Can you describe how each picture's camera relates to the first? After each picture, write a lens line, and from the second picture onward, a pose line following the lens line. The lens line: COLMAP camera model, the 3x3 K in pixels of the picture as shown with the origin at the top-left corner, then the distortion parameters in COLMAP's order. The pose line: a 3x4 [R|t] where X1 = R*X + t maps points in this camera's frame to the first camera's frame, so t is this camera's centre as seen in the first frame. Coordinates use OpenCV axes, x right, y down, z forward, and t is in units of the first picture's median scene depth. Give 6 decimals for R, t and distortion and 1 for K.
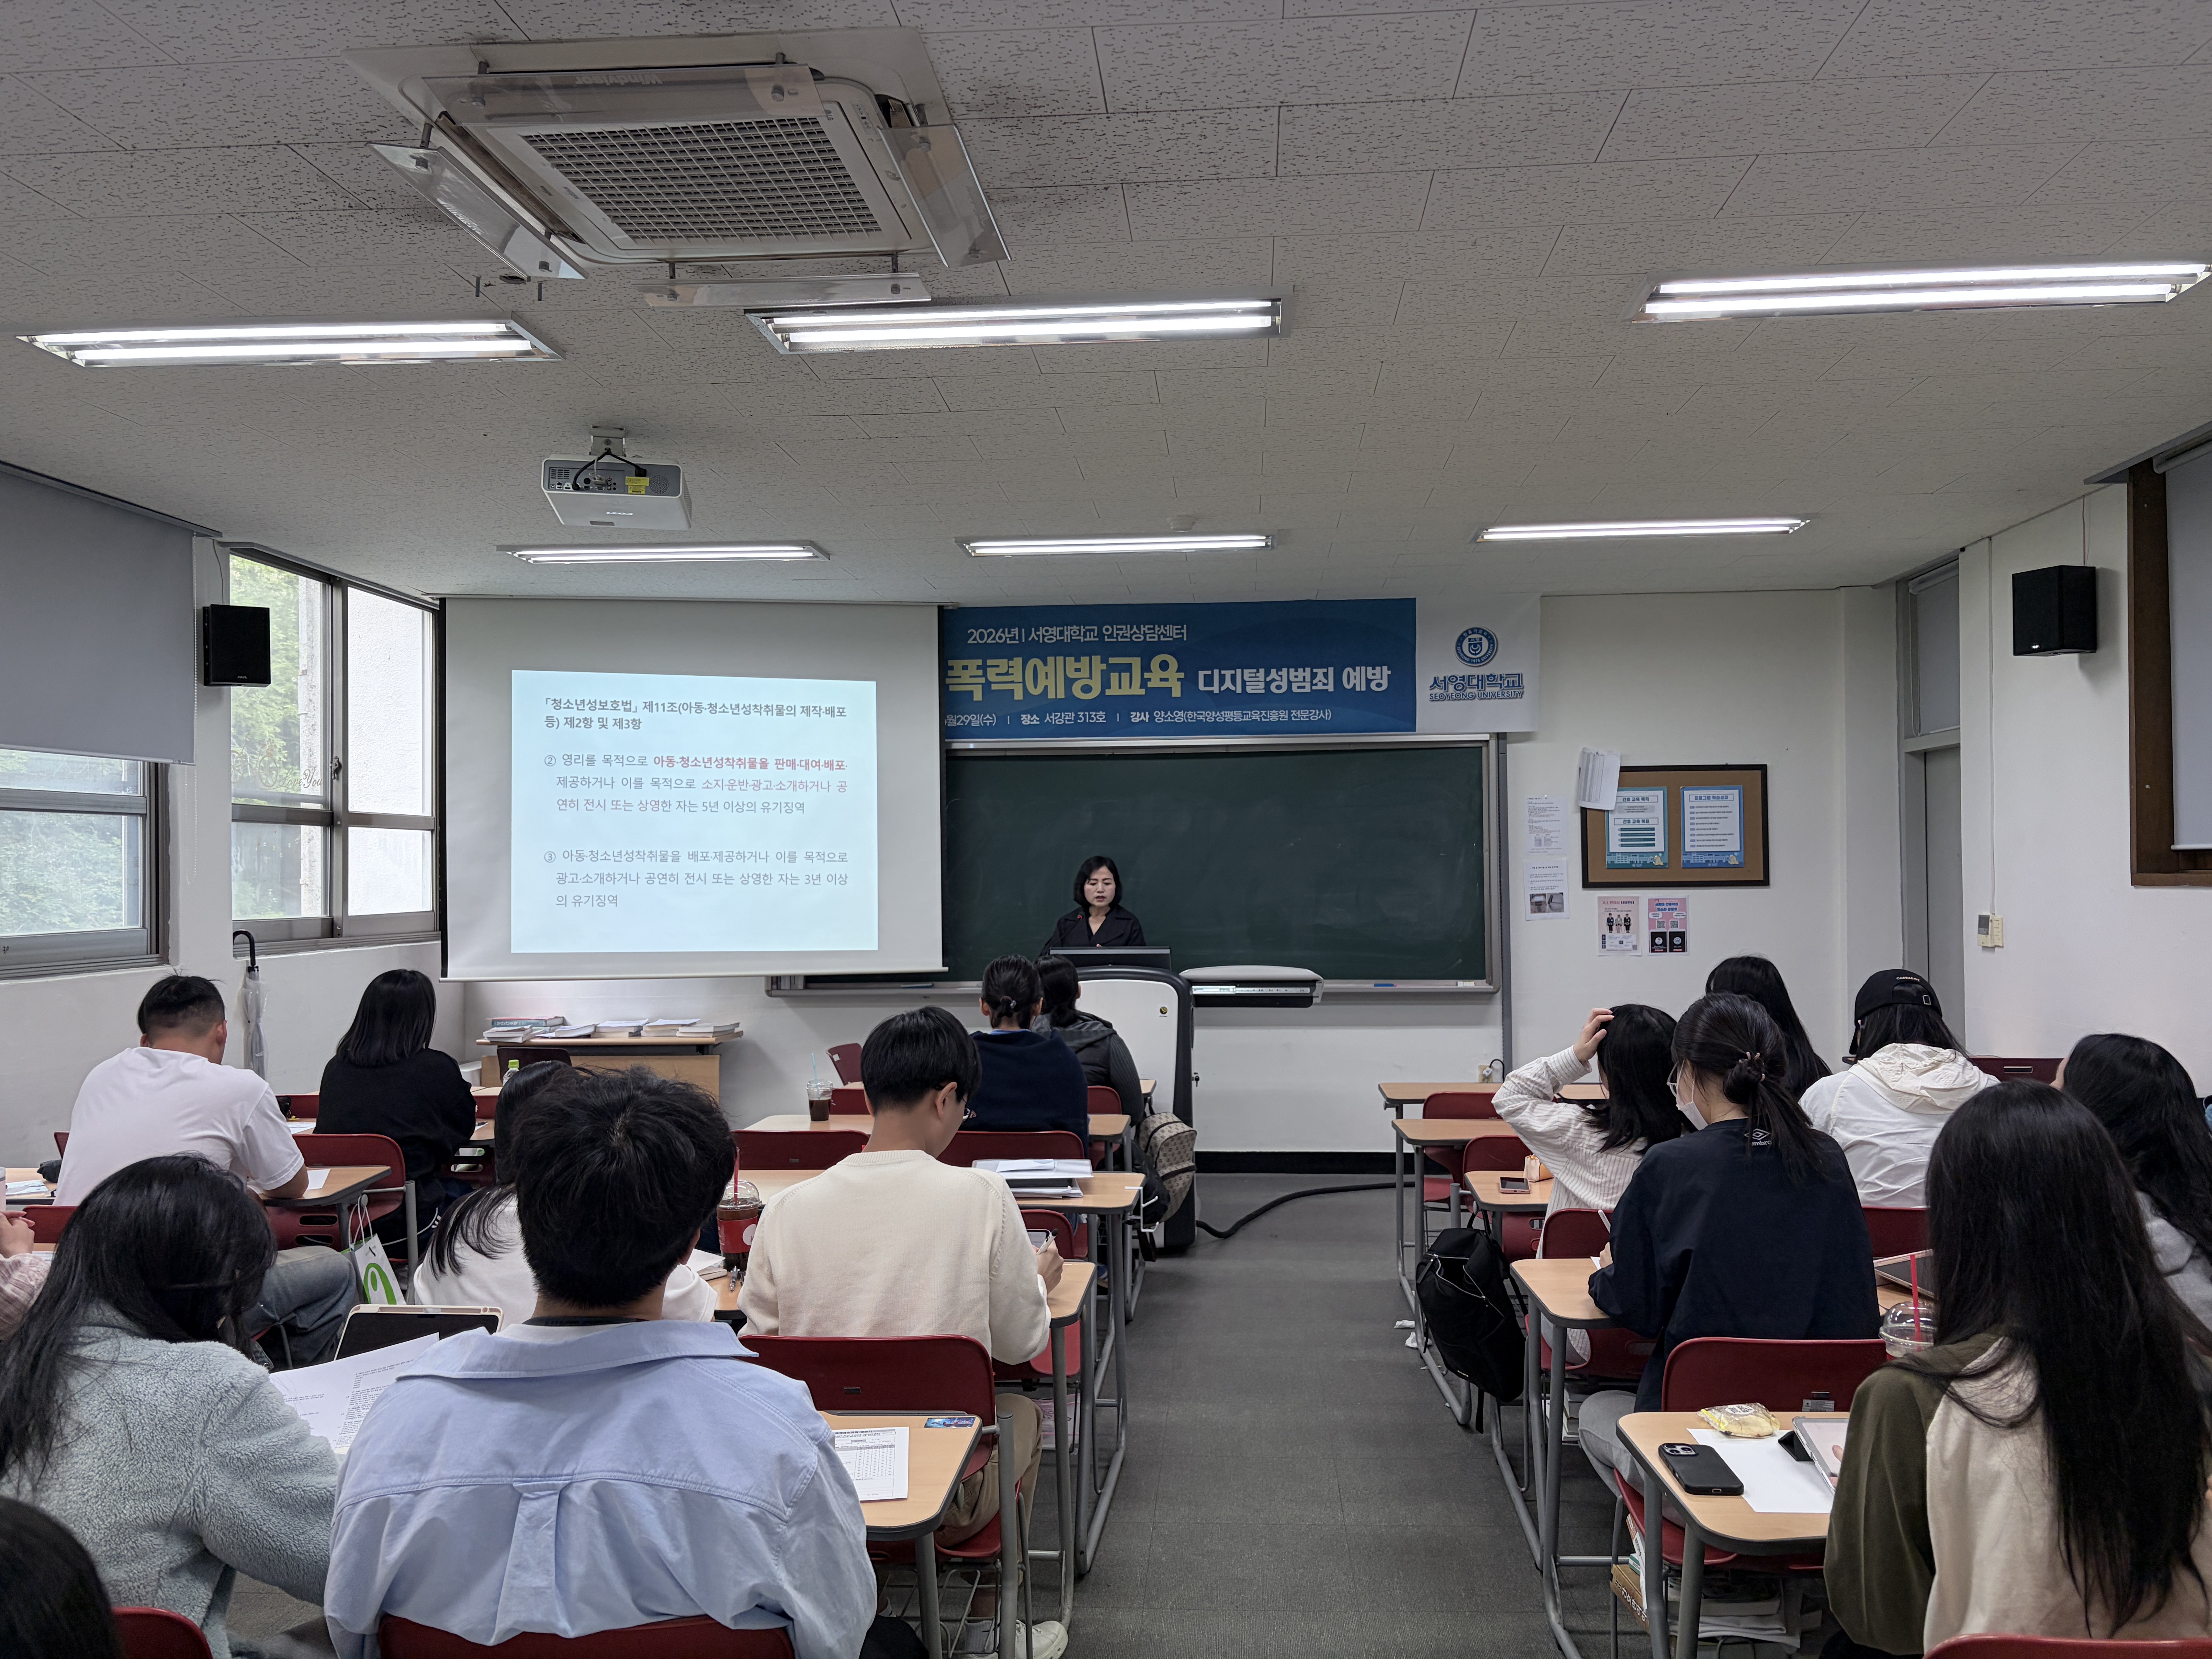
lens RADIAL K [[1644.0, 0, 1092.5], [0, 1644.0, 875.0], [0, 0, 1]] dist [0.046726, -0.062756]
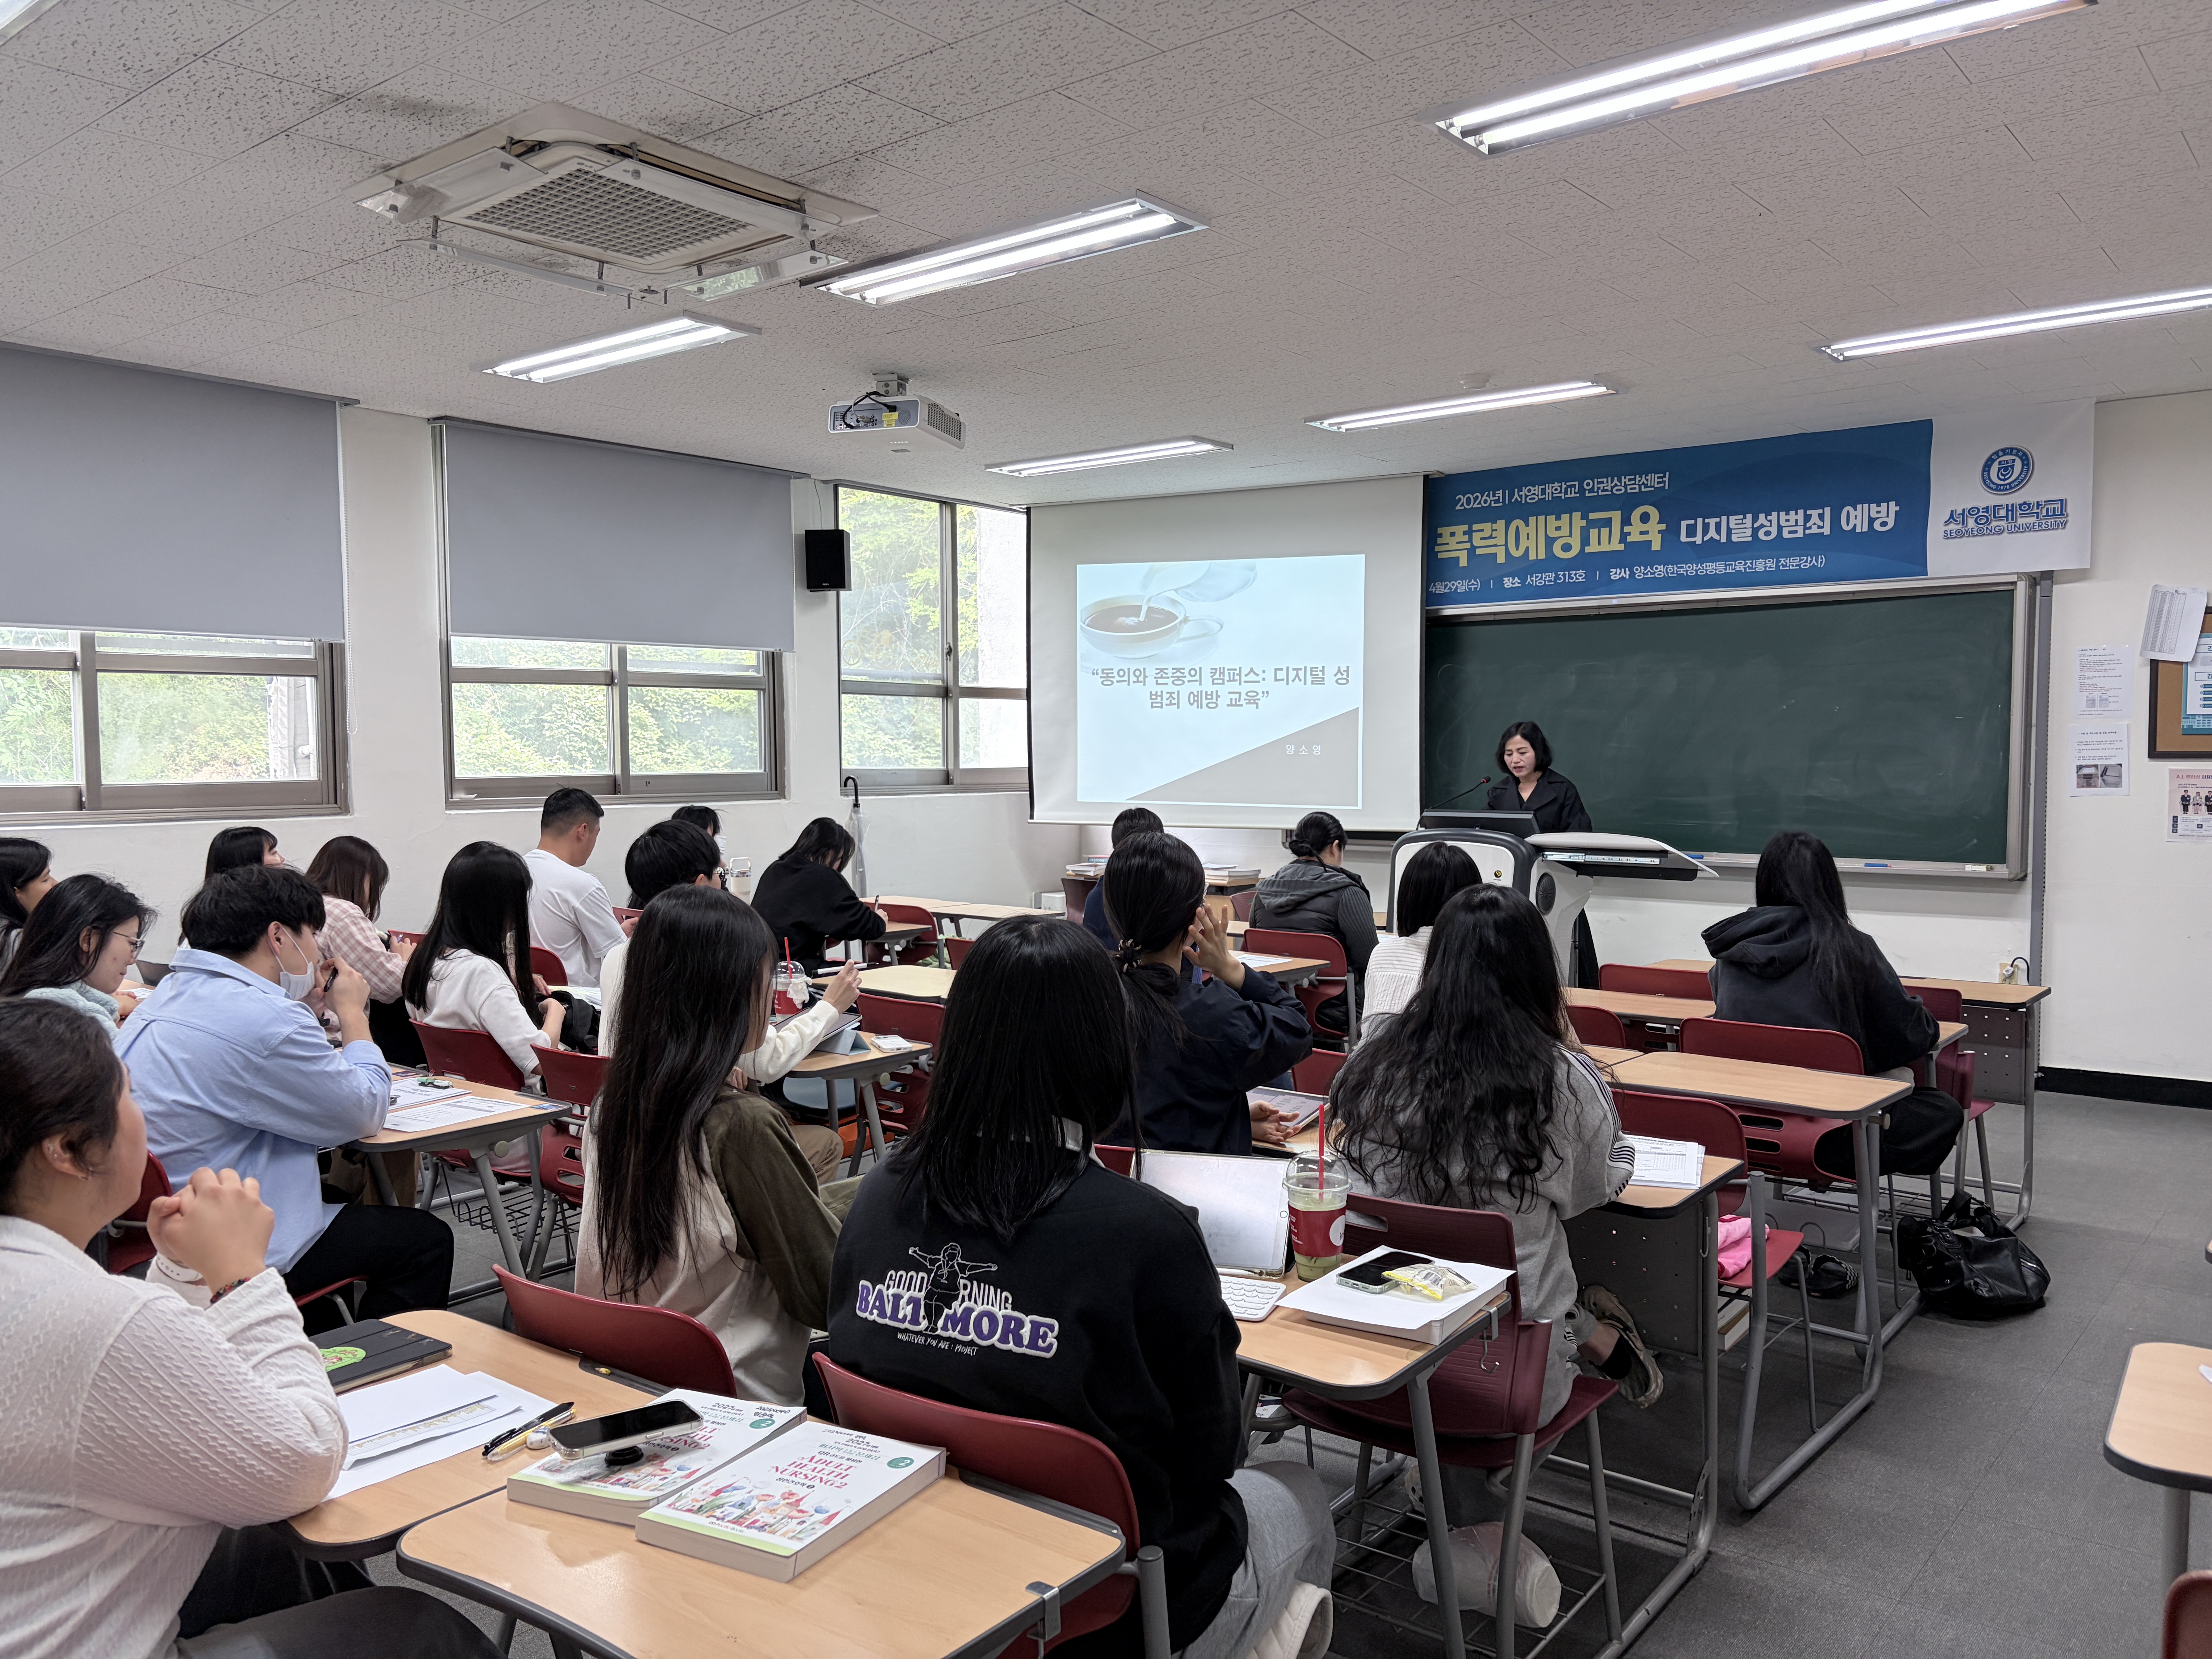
lens RADIAL K [[1644.0, 0, 1114.2], [0, 1644.0, 883.2], [0, 0, 1]] dist [0.046726, -0.062756]
pose [[0.820202, 0.056291, -0.569298, 0.350288], [-0.008153, 0.996196, 0.086756, 0.002282], [0.572016, -0.066516, 0.817541, 0.031872]]
